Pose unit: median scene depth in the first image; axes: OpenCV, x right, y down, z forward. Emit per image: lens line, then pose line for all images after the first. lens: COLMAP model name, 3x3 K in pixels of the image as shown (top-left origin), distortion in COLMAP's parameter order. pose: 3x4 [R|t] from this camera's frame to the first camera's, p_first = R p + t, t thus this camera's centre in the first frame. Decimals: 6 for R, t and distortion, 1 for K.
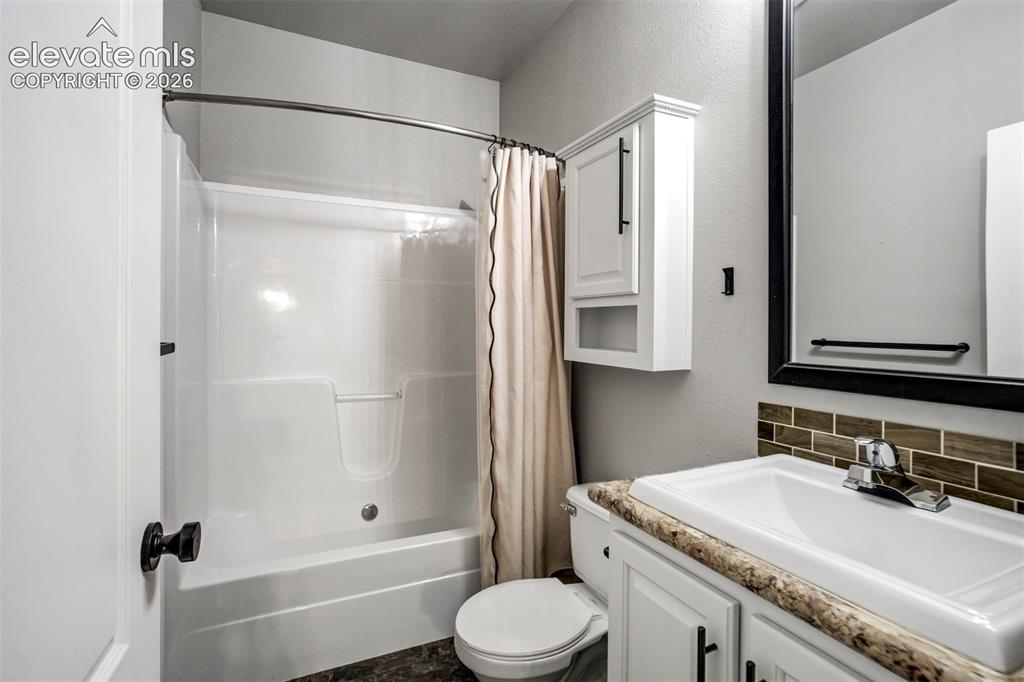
lens RADIAL K [[478.1, 0, 514.4], [0, 478.1, 334.6], [0, 0, 1]] dist [-0.049671, 0.021491]
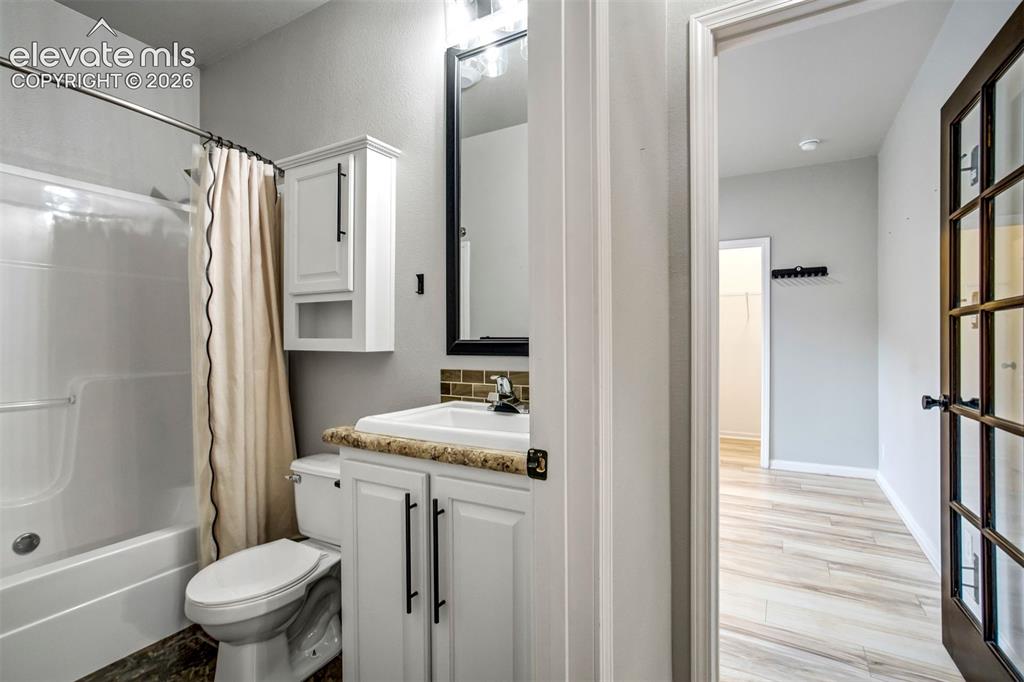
lens RADIAL K [[478.1, 0, 514.4], [0, 478.1, 334.6], [0, 0, 1]] dist [-0.049671, 0.021491]
pose [[0.820245, -0.002433, 0.572007, -0.089157], [0.014427, 0.999761, -0.016436, 0.045901], [-0.571830, 0.021734, 0.820084, -0.215945]]
